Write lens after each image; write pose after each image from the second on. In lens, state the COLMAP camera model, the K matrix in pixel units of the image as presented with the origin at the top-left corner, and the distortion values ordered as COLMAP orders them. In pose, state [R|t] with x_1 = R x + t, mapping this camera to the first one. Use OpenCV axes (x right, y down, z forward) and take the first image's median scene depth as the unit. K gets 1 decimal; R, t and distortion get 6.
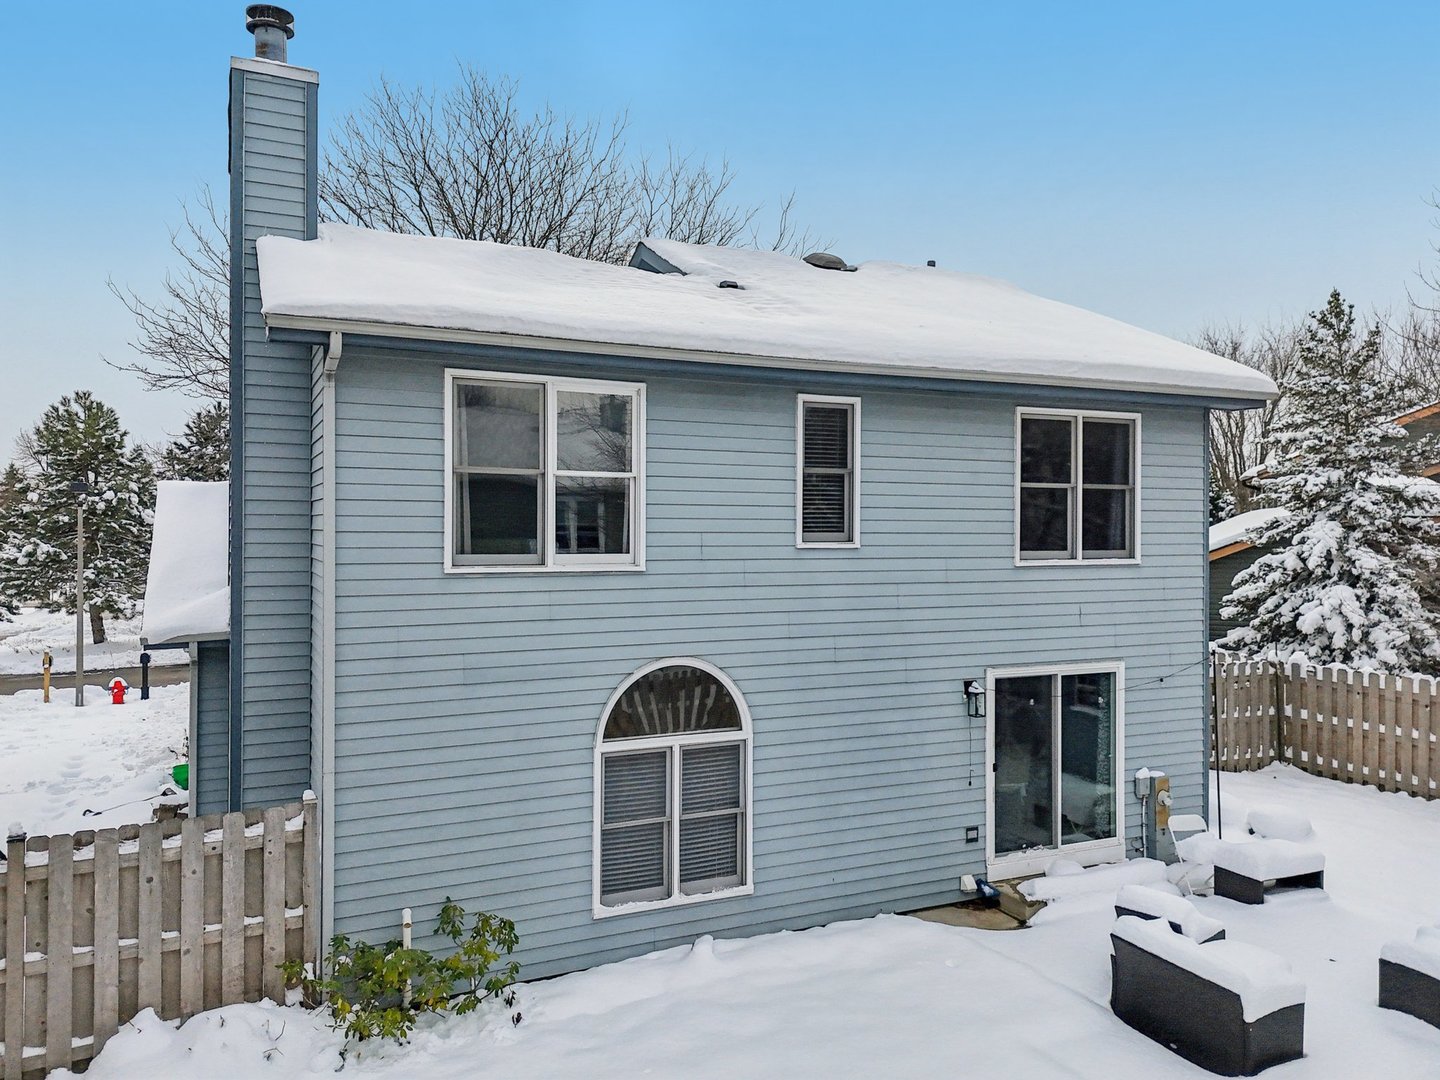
lens RADIAL K [[1037.6, 0, 721.5], [0, 1037.6, 538.6], [0, 0, 1]] dist [0.063012, -0.029086]
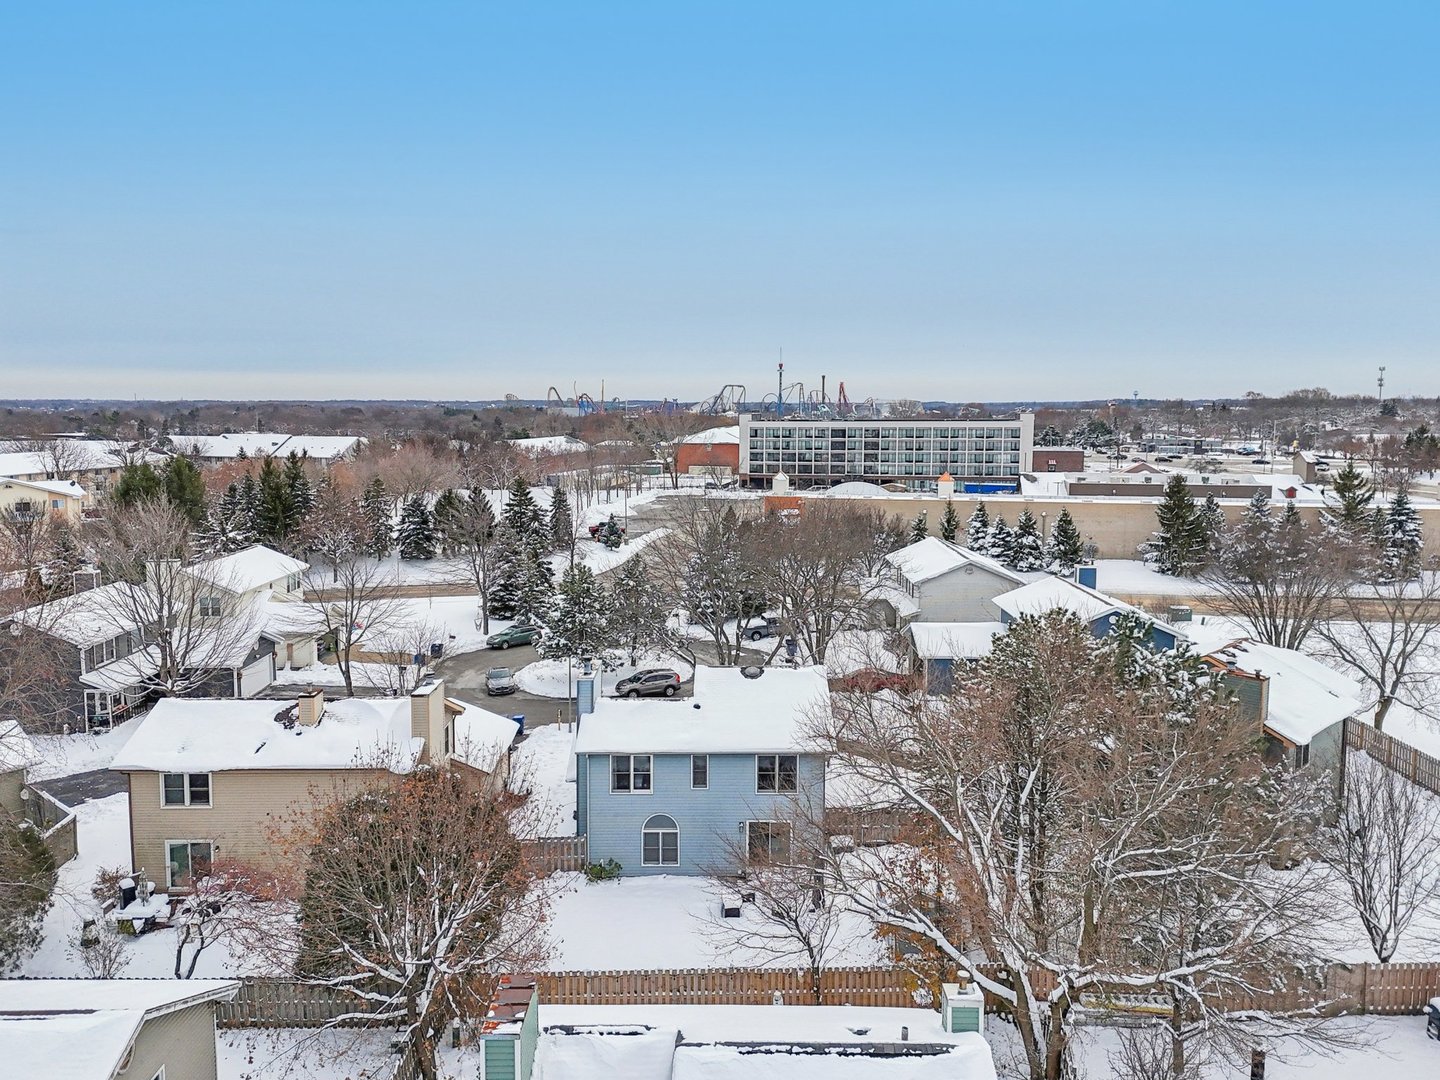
lens RADIAL K [[1037.6, 0, 719.9], [0, 1037.6, 541.1], [0, 0, 1]] dist [0.063012, -0.029086]
pose [[0.916507, 0.036085, -0.398387, 1.909736], [-0.007437, 0.997288, 0.073224, -1.363997], [0.399949, -0.064148, 0.914290, -2.893308]]
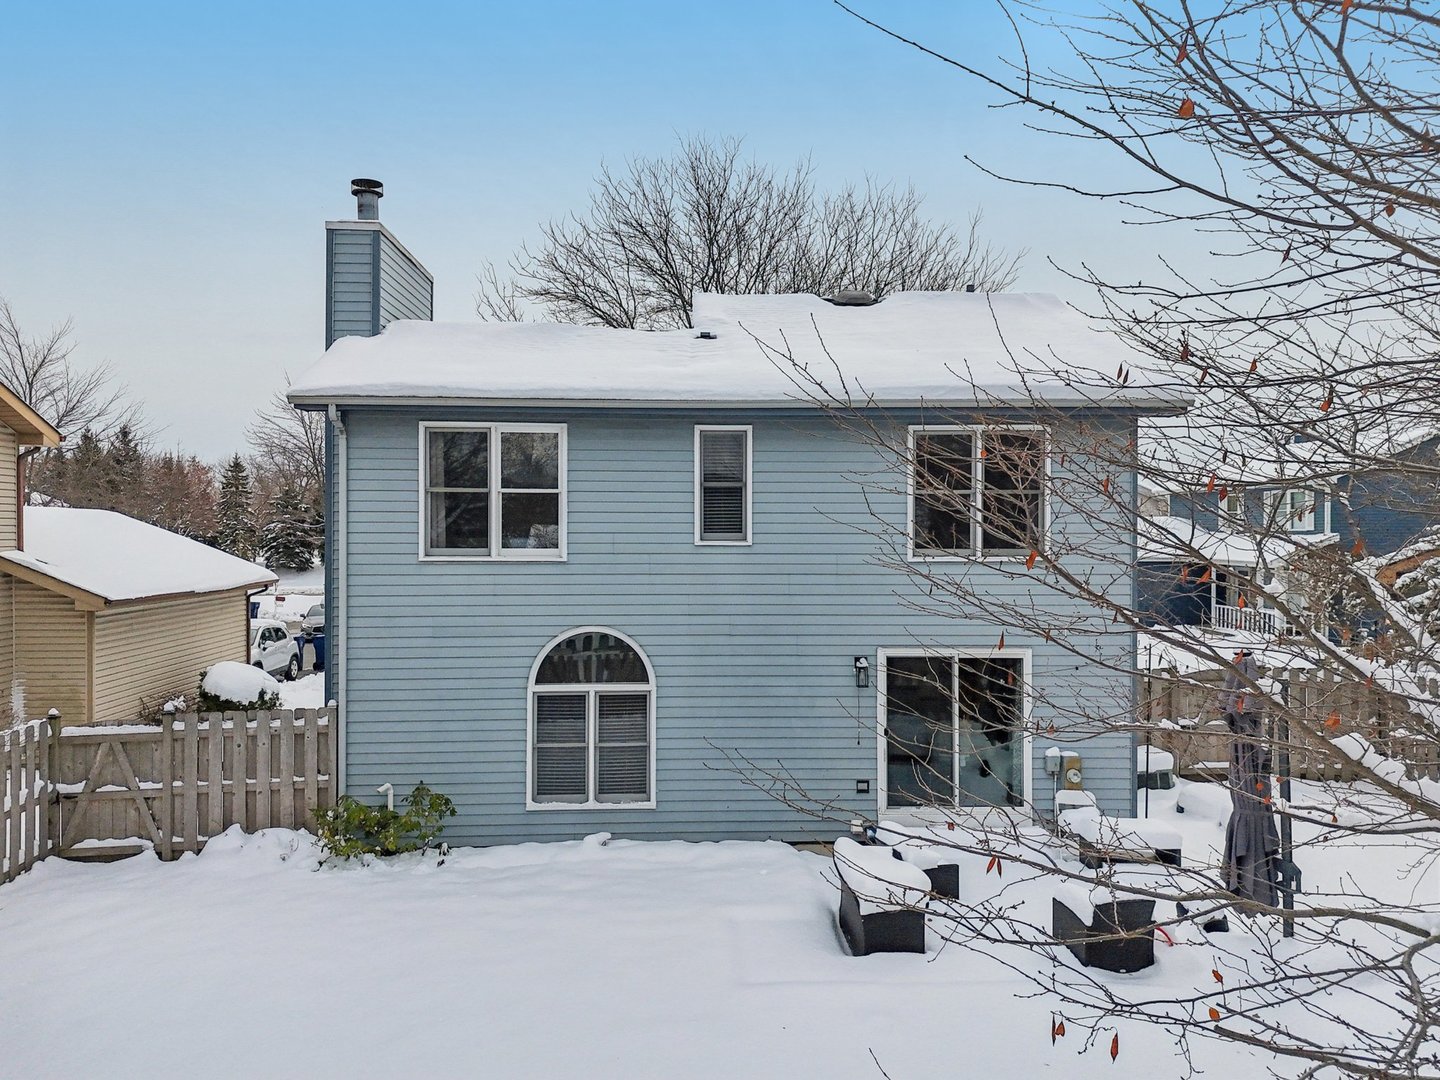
lens RADIAL K [[1037.6, 0, 728.4], [0, 1037.6, 531.7], [0, 0, 1]] dist [0.063012, -0.029086]
pose [[0.928859, 0.000716, -0.370432, 0.604965], [-0.002637, 0.999986, -0.004680, -0.001602], [0.370423, 0.005324, 0.928848, -0.182005]]
